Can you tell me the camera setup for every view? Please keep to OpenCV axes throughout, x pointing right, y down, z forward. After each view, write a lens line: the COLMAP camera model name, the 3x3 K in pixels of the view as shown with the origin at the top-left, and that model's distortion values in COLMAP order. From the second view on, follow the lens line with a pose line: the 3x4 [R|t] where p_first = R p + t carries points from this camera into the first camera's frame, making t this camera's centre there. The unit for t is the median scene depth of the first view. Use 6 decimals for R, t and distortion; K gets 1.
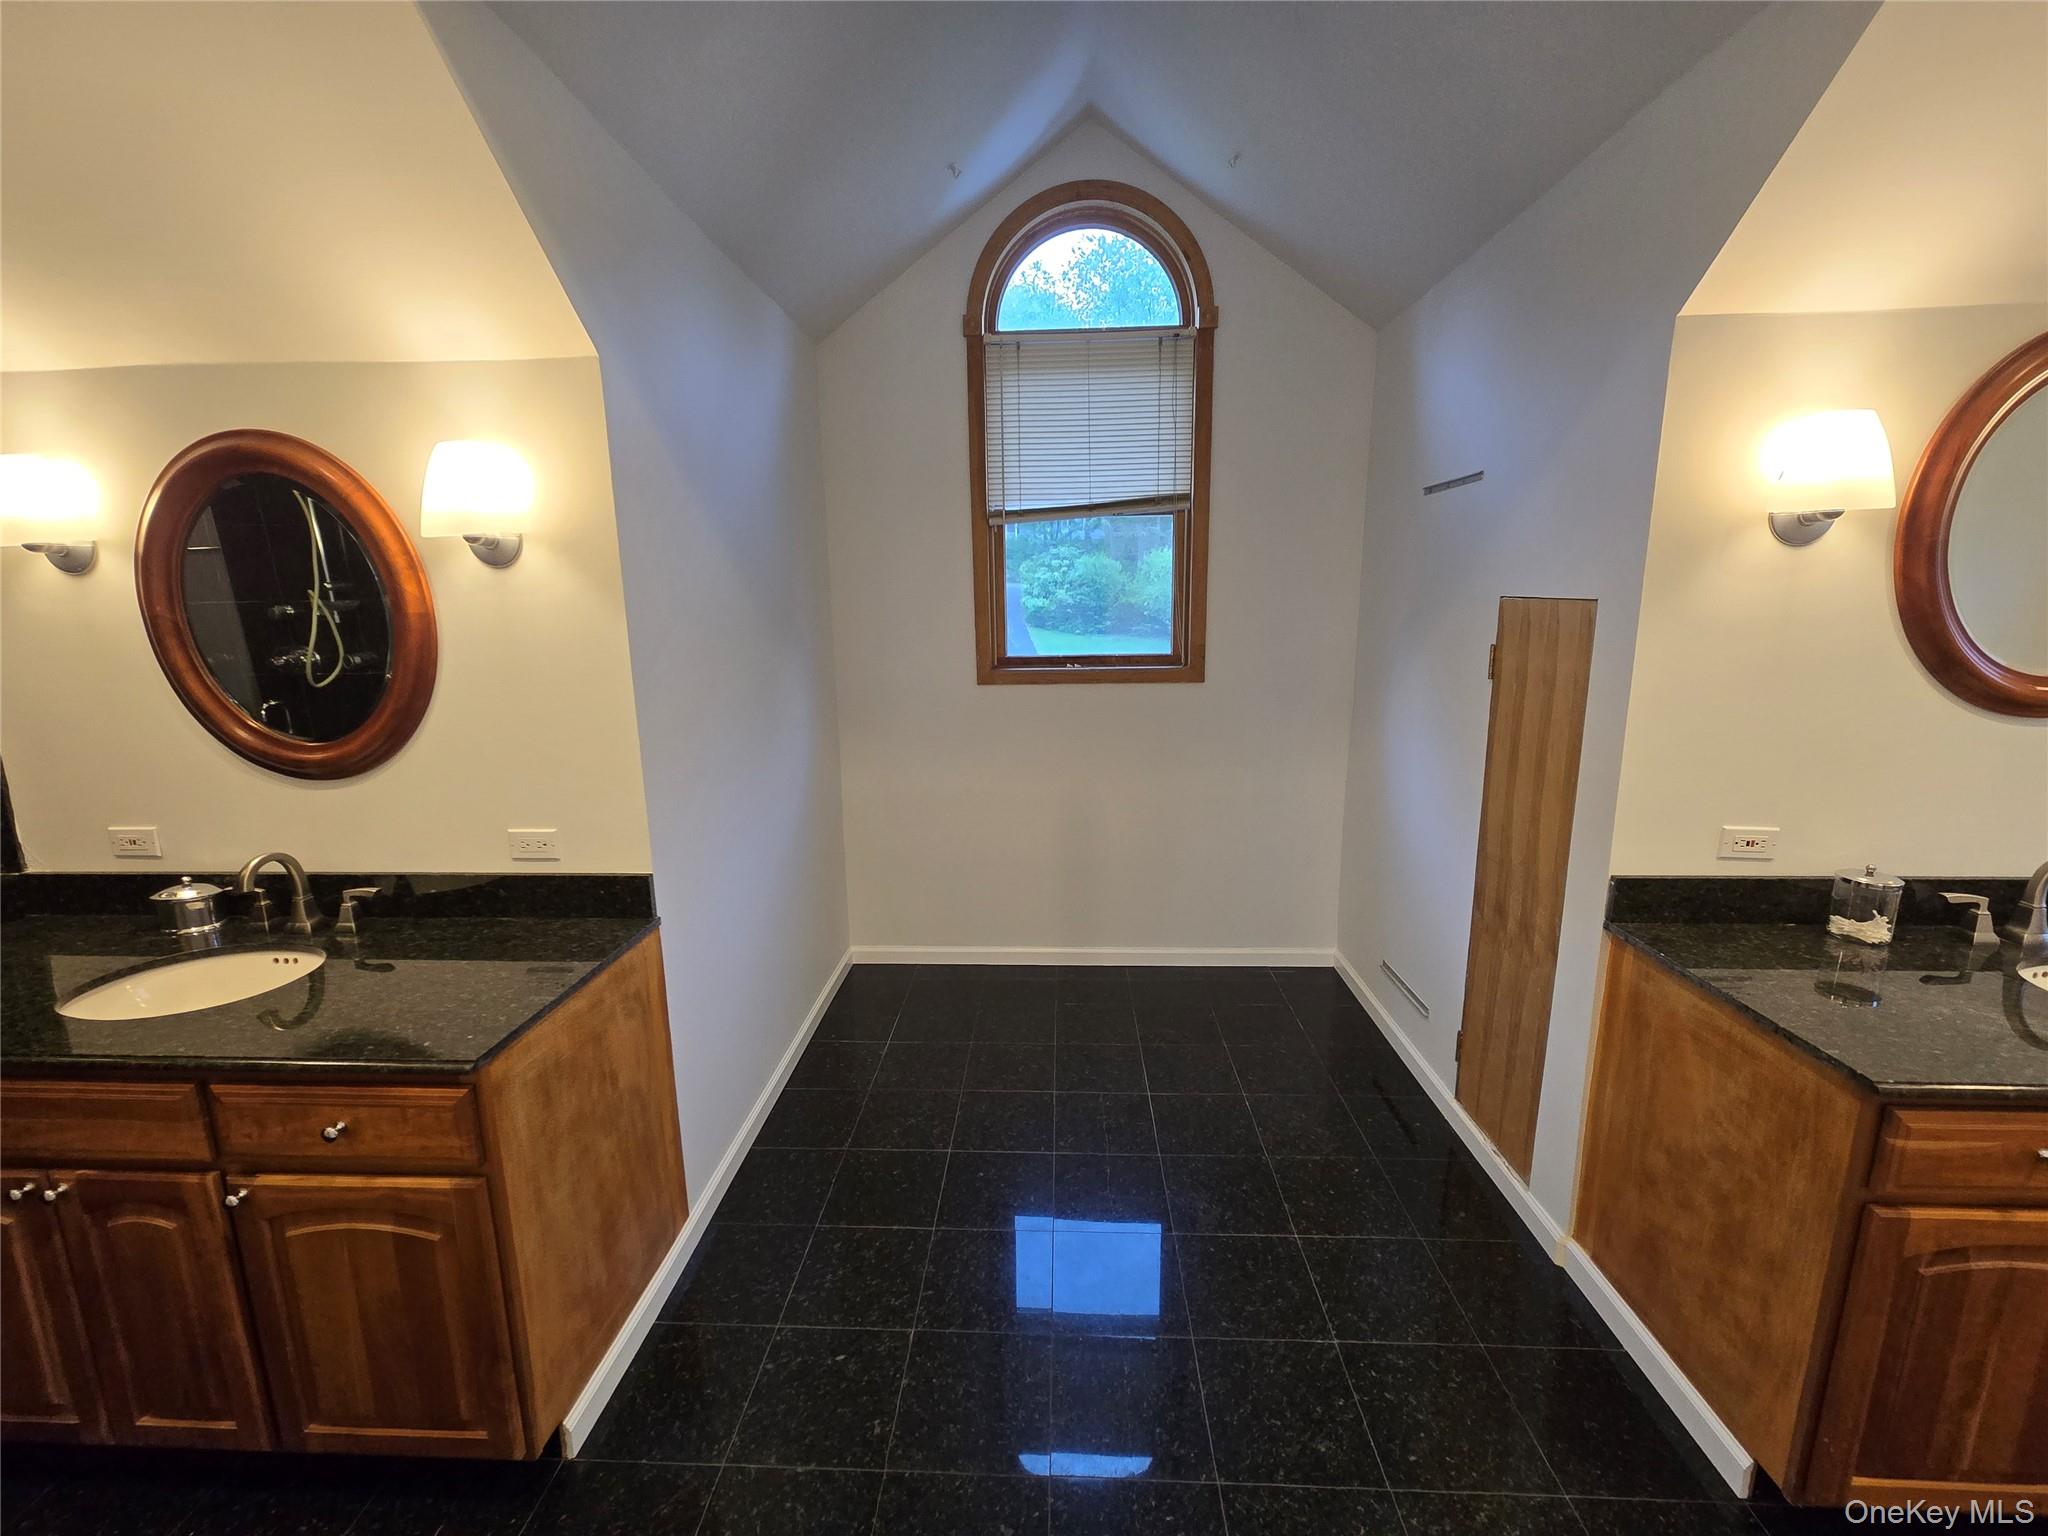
lens RADIAL K [[837.6, 0, 1027.8], [0, 837.6, 763.4], [0, 0, 1]] dist [0.001583, 0.000046]
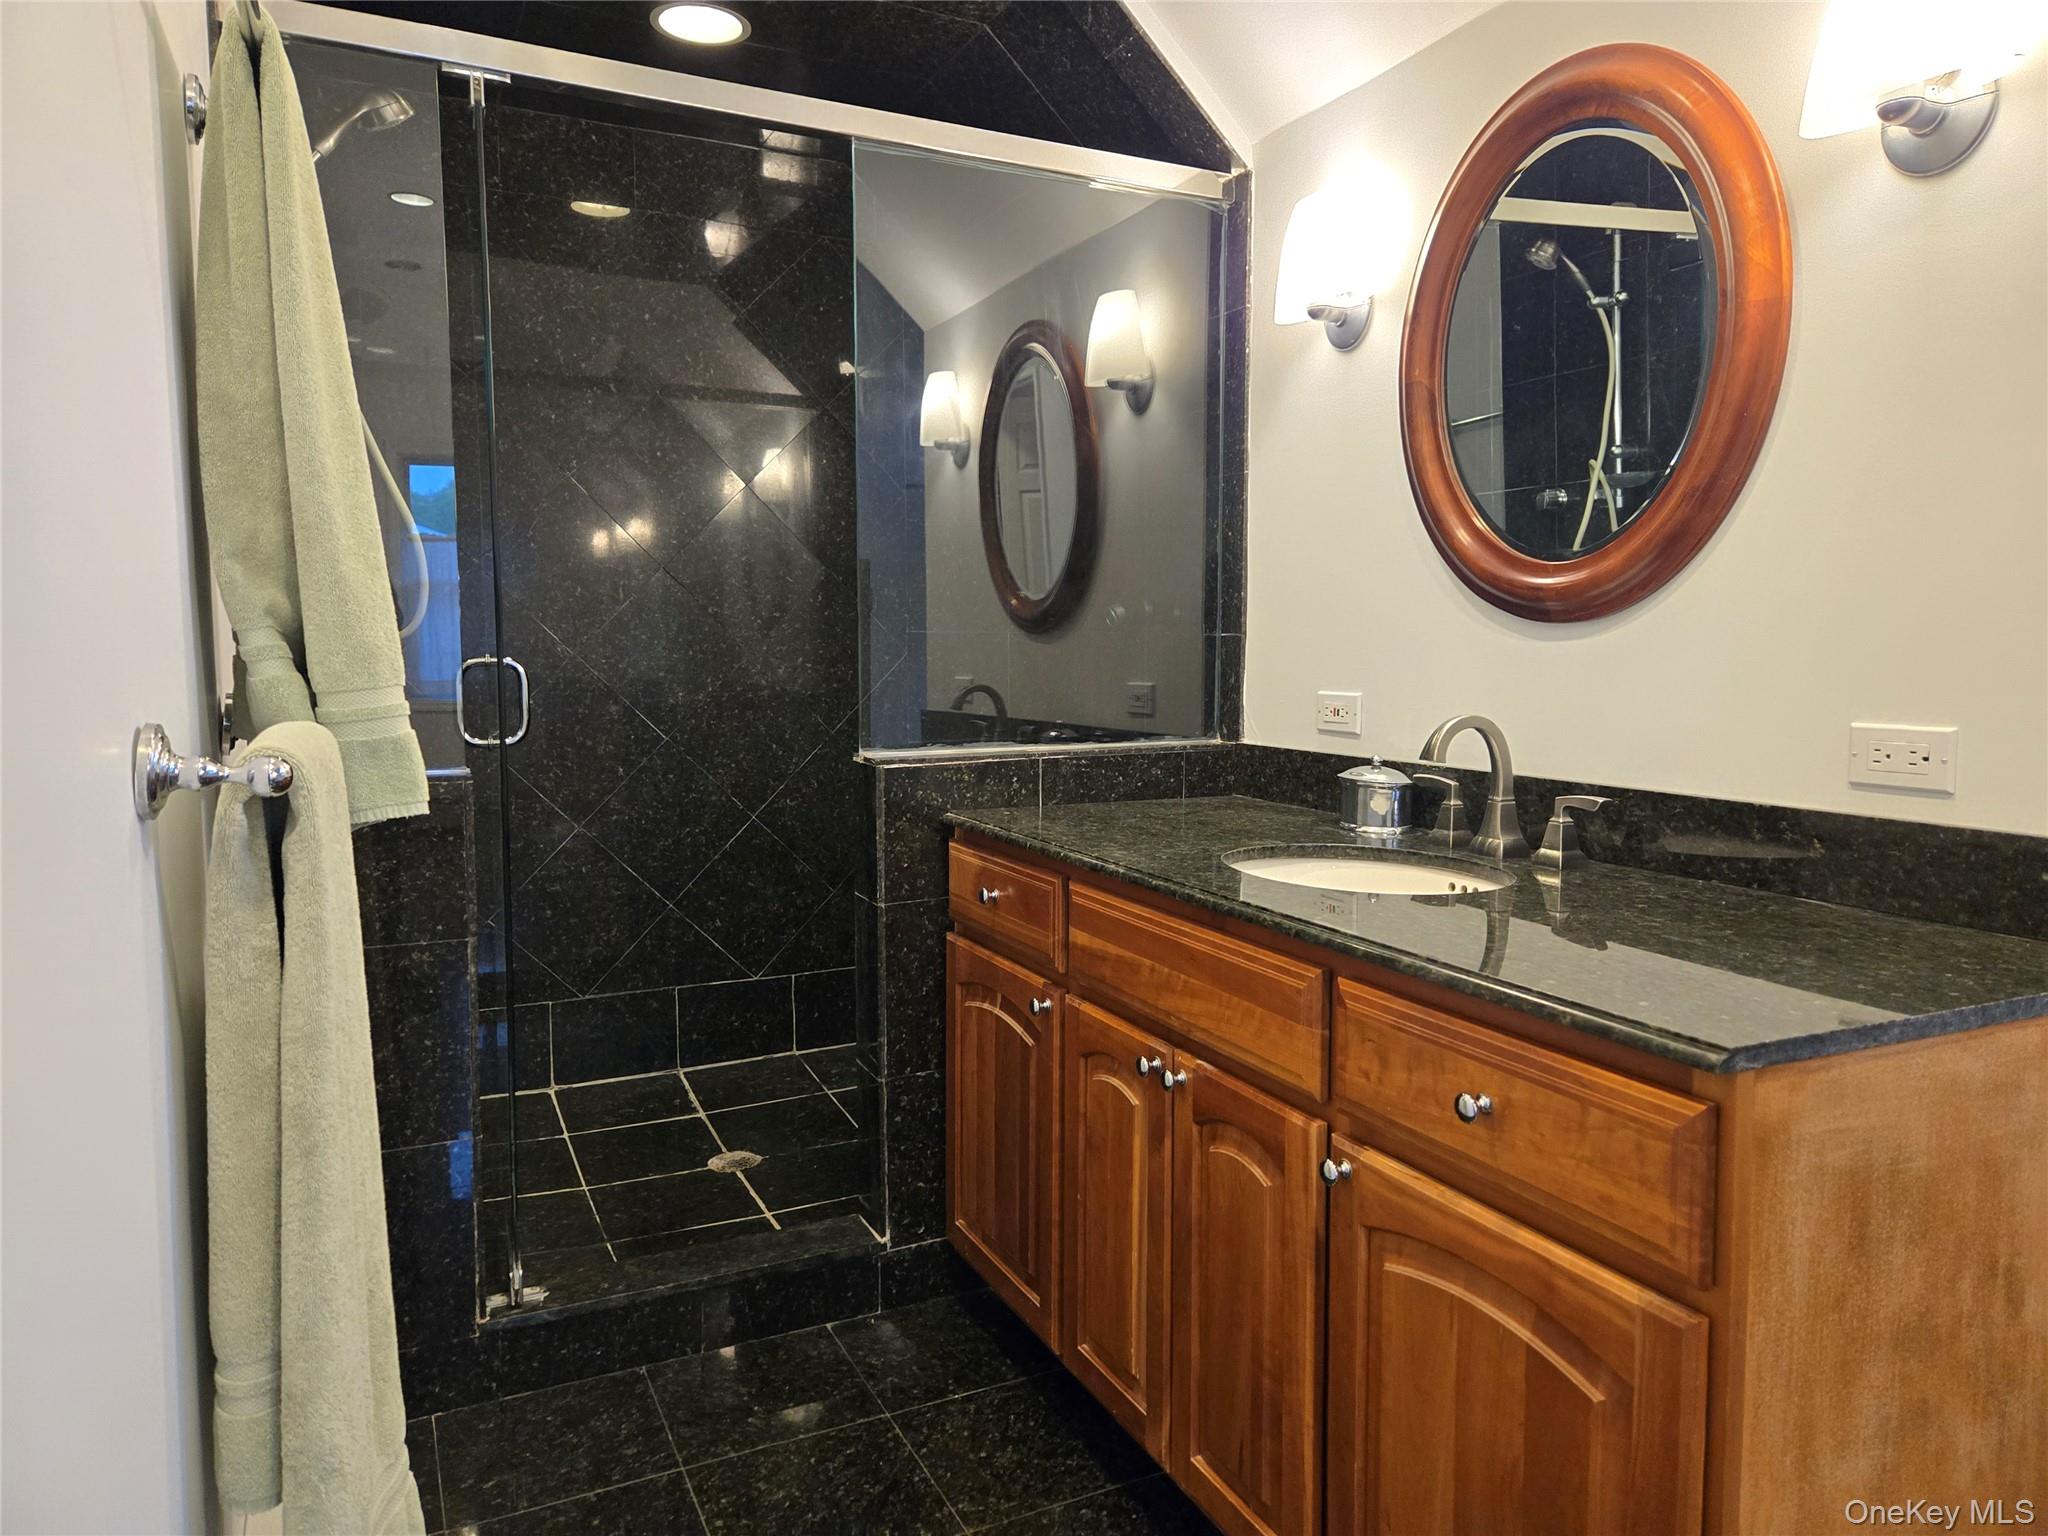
lens RADIAL K [[1368.2, 0, 1029.1], [0, 1368.2, 765.1], [0, 0, 1]] dist [0.071587, -0.047160]
pose [[0.473733, 0.084187, -0.876635, -0.172216], [-0.172540, 0.985001, 0.001353, 0.254359], [0.863601, 0.150614, 0.481154, 0.256757]]
